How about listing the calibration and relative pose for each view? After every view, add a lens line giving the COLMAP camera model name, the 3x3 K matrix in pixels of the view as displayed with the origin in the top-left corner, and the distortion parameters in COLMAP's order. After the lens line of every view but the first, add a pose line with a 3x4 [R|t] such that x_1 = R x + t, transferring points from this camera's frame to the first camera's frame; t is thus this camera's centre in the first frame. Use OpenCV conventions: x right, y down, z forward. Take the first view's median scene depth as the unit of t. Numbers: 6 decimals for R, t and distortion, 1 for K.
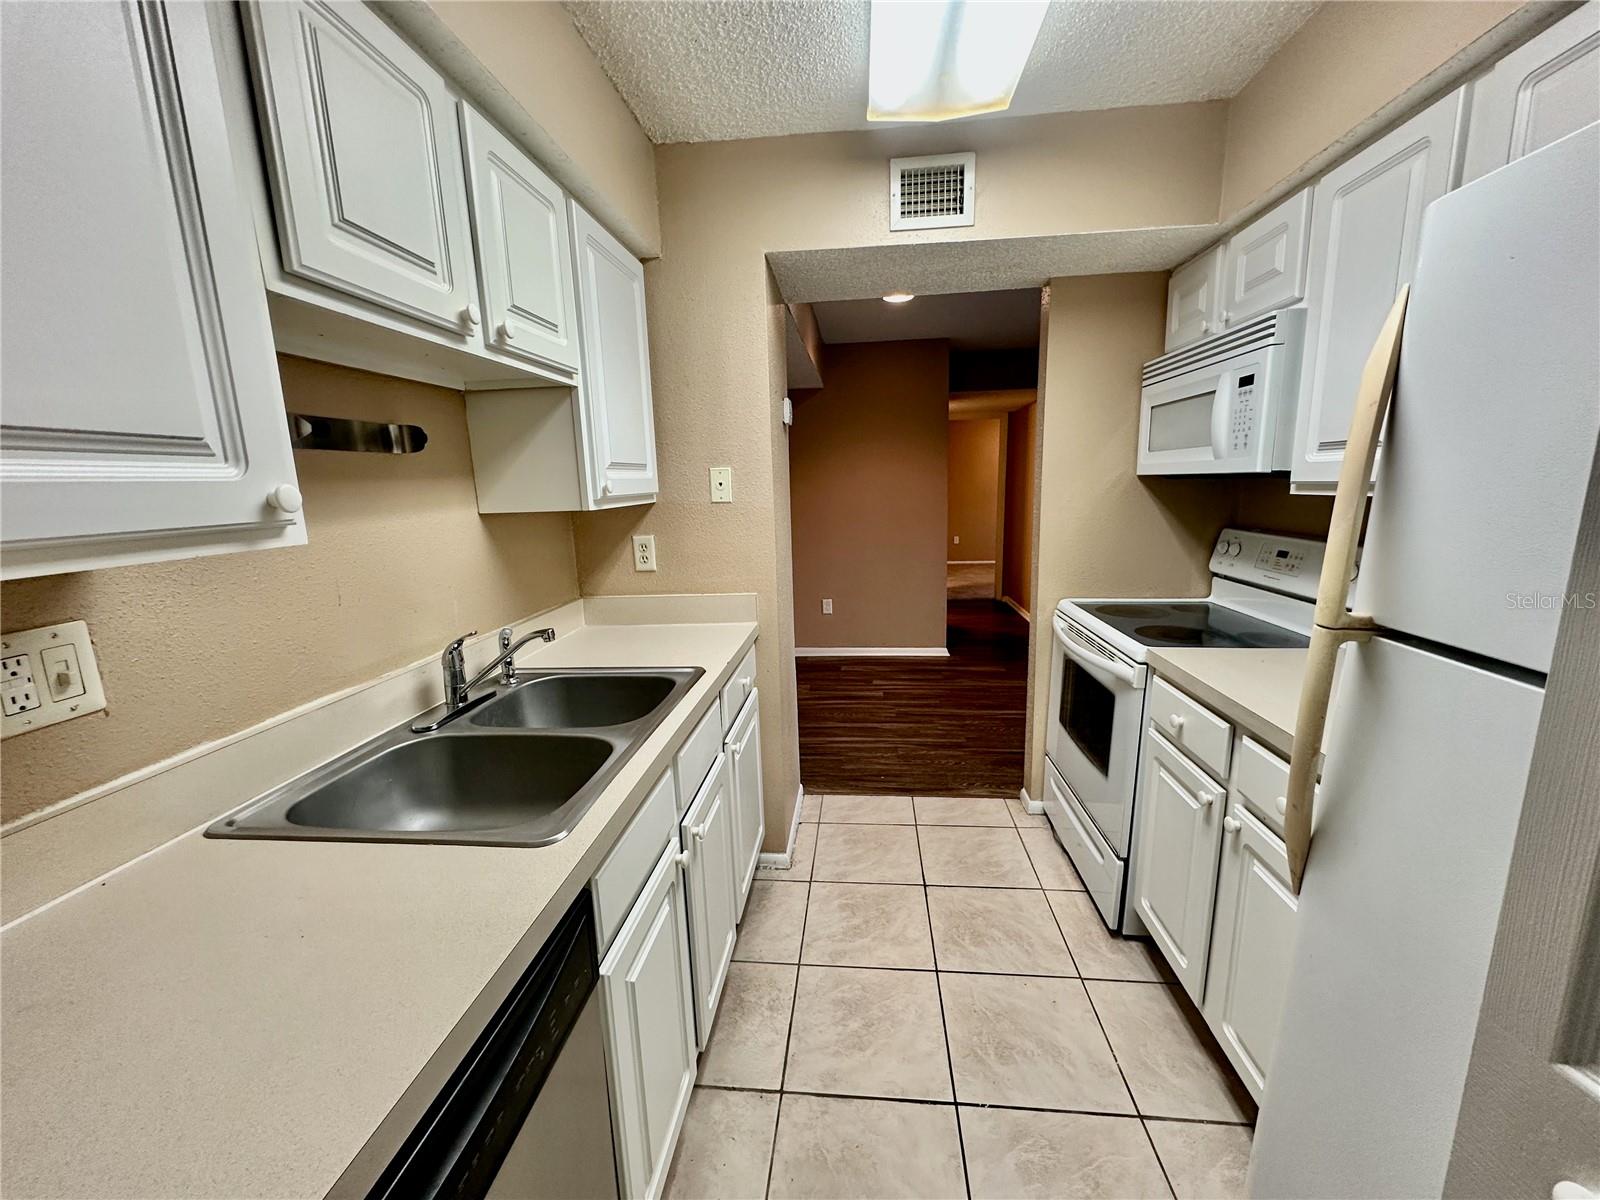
lens RADIAL K [[634.5, 0, 803.9], [0, 634.5, 602.9], [0, 0, 1]] dist [-0.003976, 0.000093]
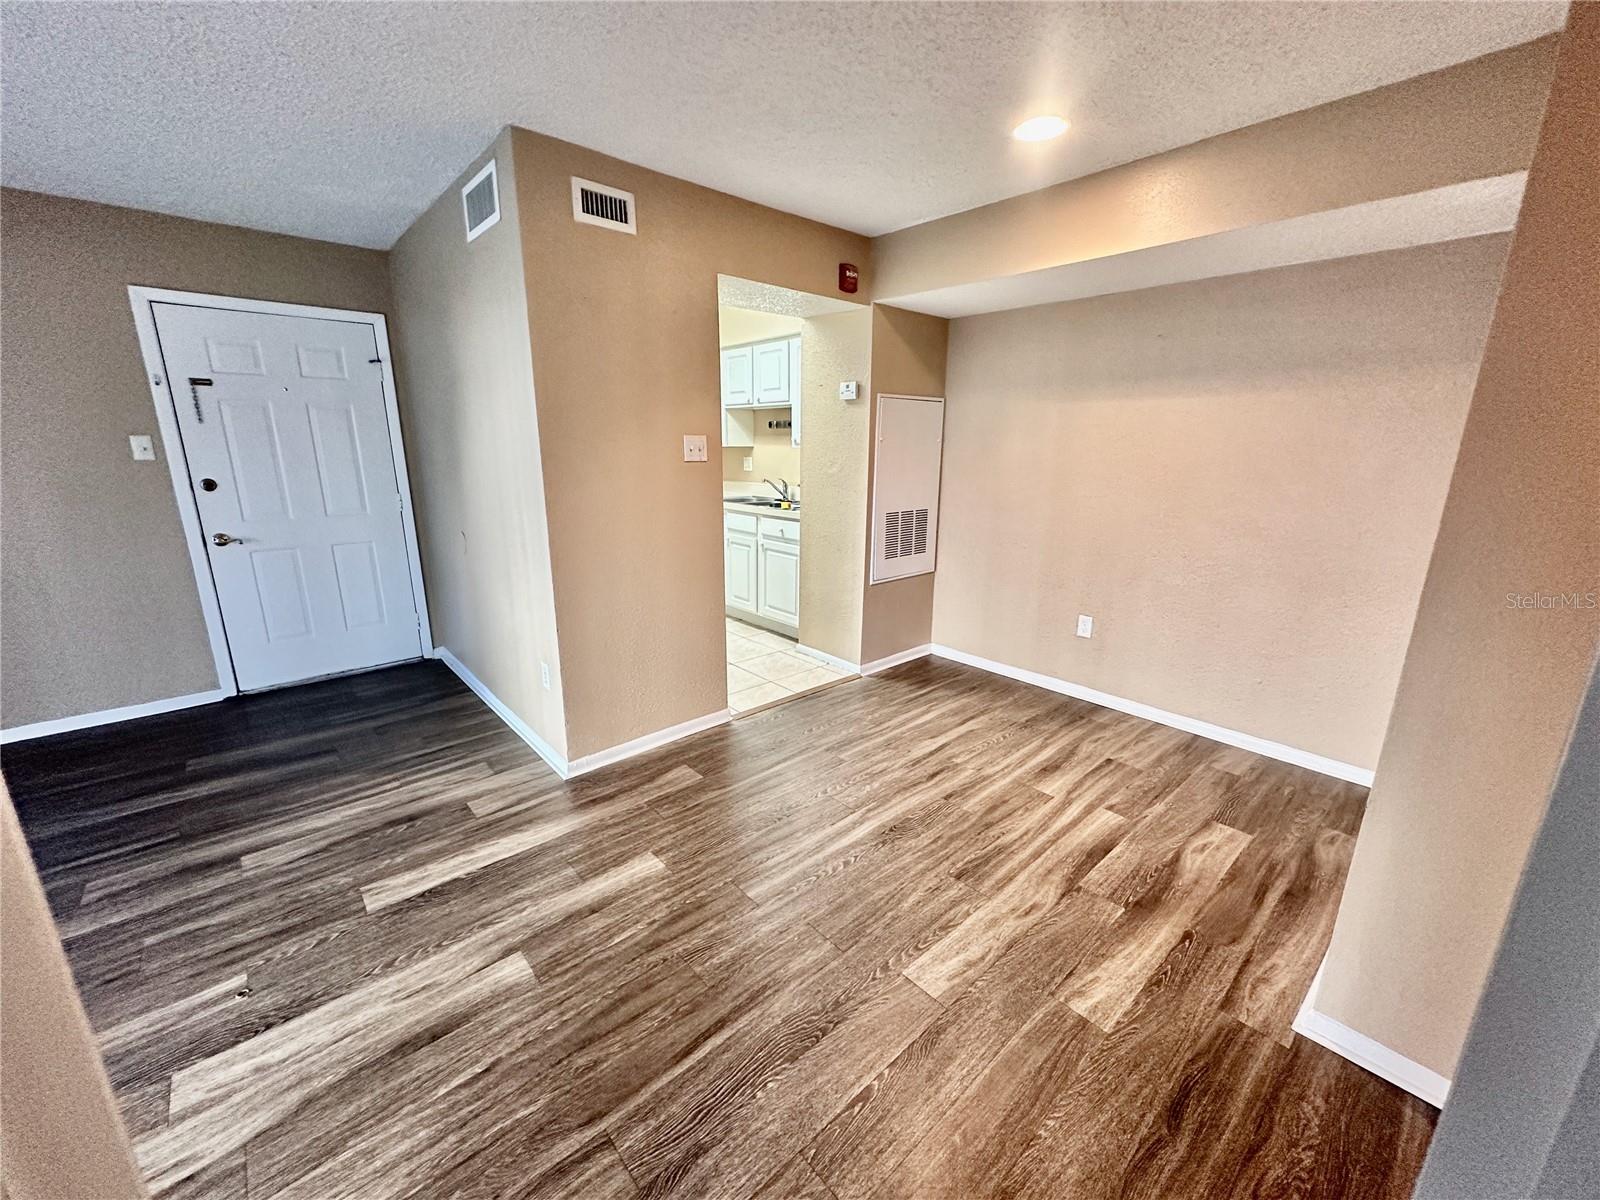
lens RADIAL K [[634.5, 0, 805.4], [0, 634.5, 595.2], [0, 0, 1]] dist [-0.003976, 0.000093]
pose [[-0.667040, 0.201003, -0.717394, 0.708855], [-0.131475, 0.916047, 0.378910, -0.243926], [0.733329, 0.347067, -0.584613, 1.165184]]
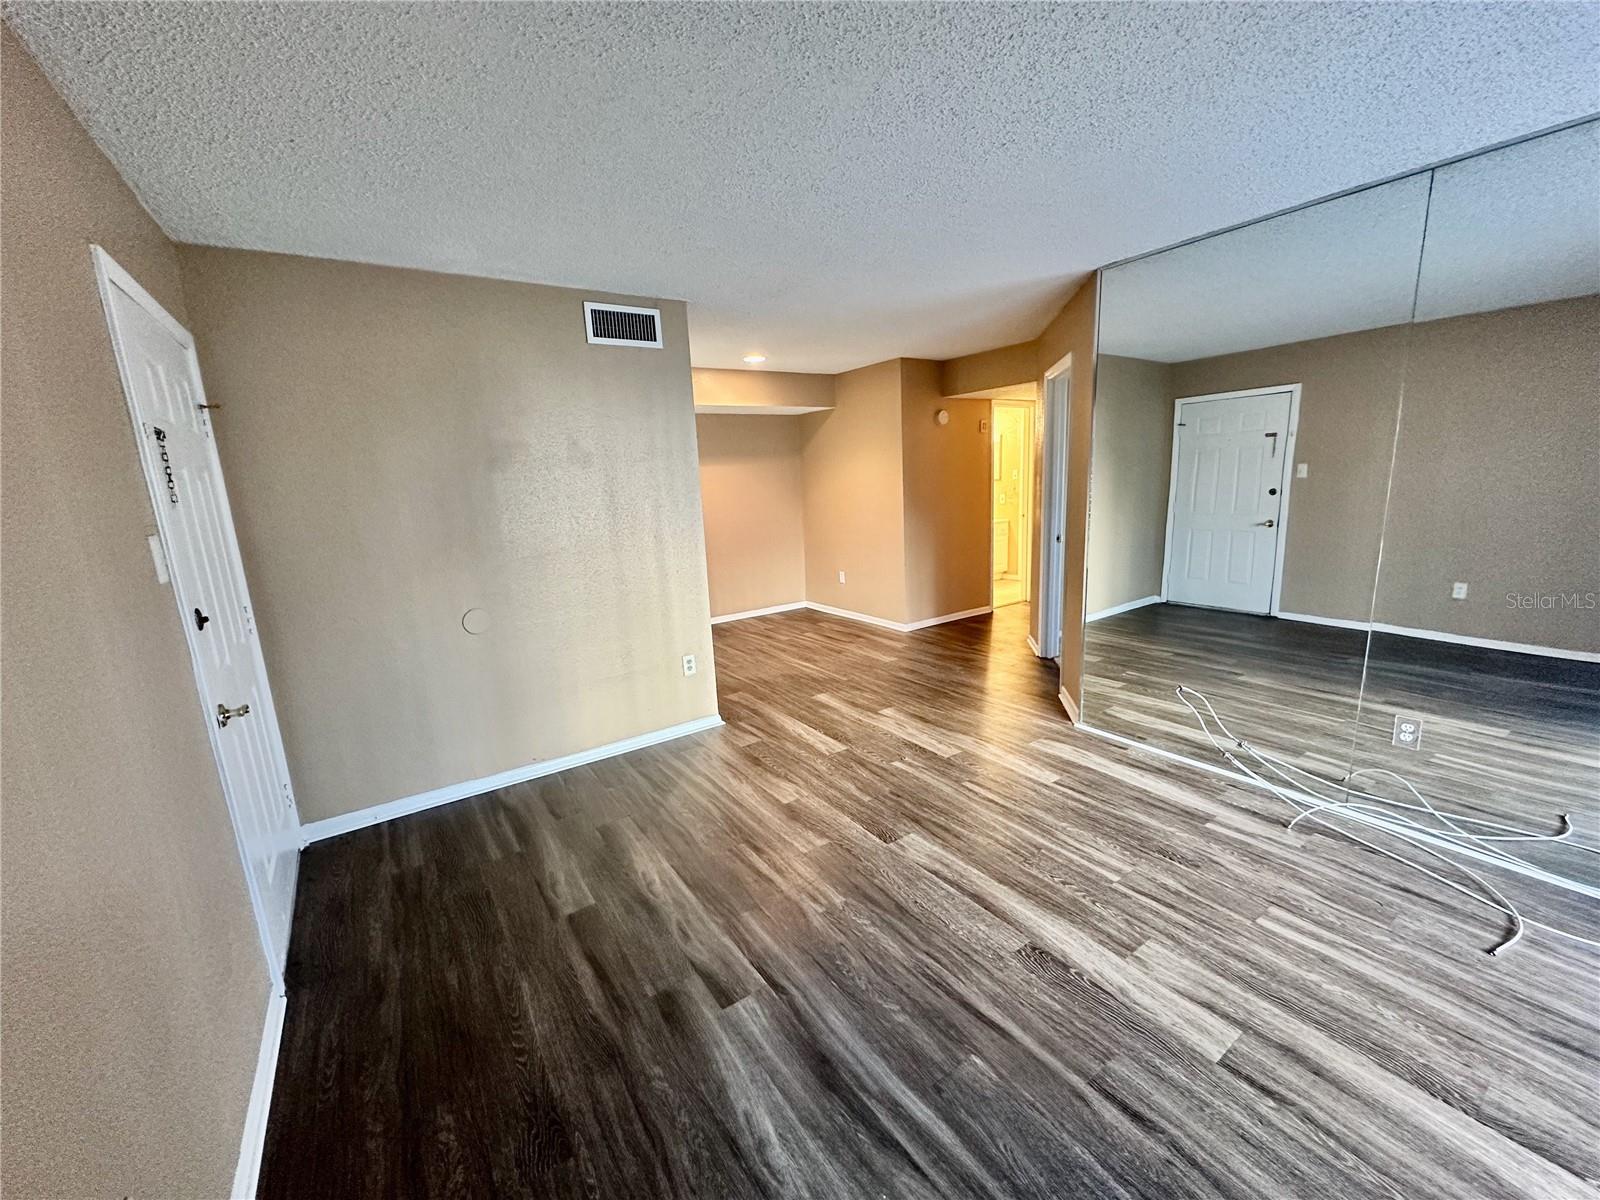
lens RADIAL K [[634.5, 0, 800.6], [0, 634.5, 602.8], [0, 0, 1]] dist [-0.003976, 0.000093]
pose [[0.648402, 0.145650, -0.747236, 1.195585], [-0.113571, 0.989051, 0.094236, -0.068833], [0.752779, 0.023762, 0.657844, 0.126270]]
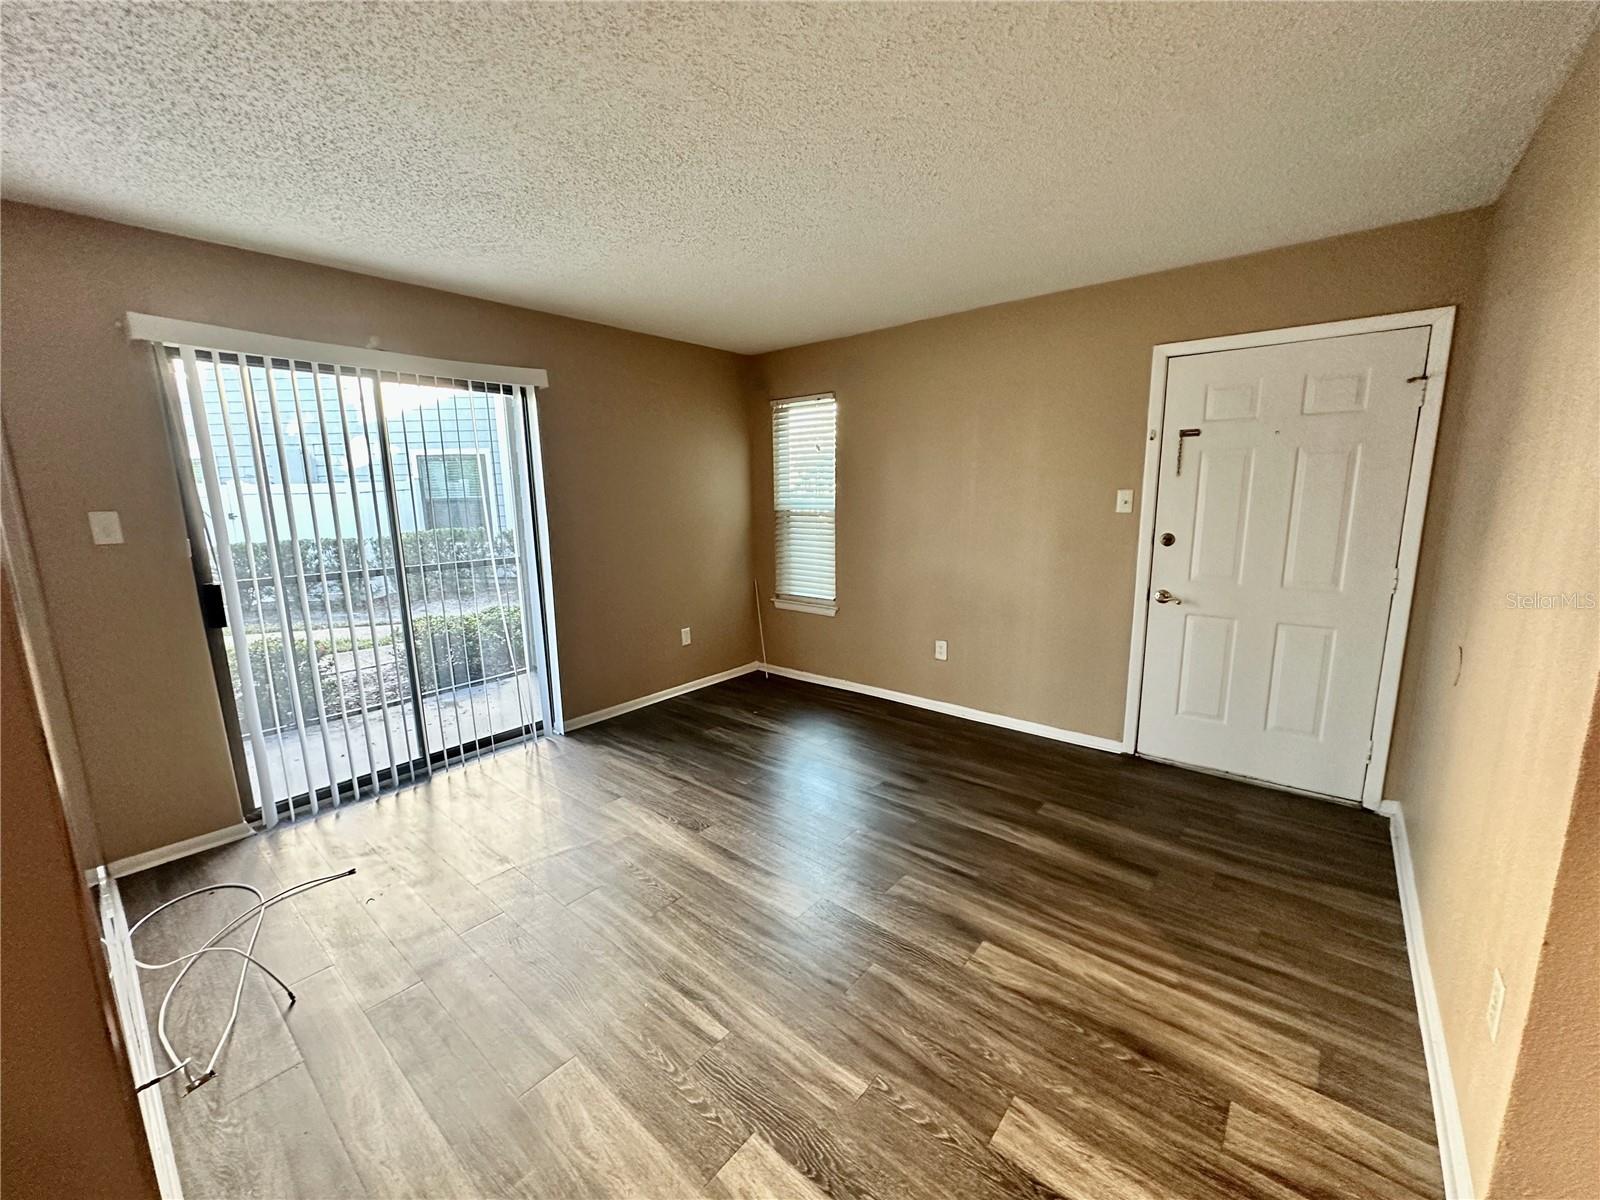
lens RADIAL K [[634.5, 0, 799.0], [0, 634.5, 601.8], [0, 0, 1]] dist [-0.003976, 0.000093]
pose [[-0.830473, -0.058051, 0.554026, 0.550264], [0.140891, 0.940331, 0.309721, -0.198918], [-0.538947, 0.335272, -0.772741, 0.952724]]
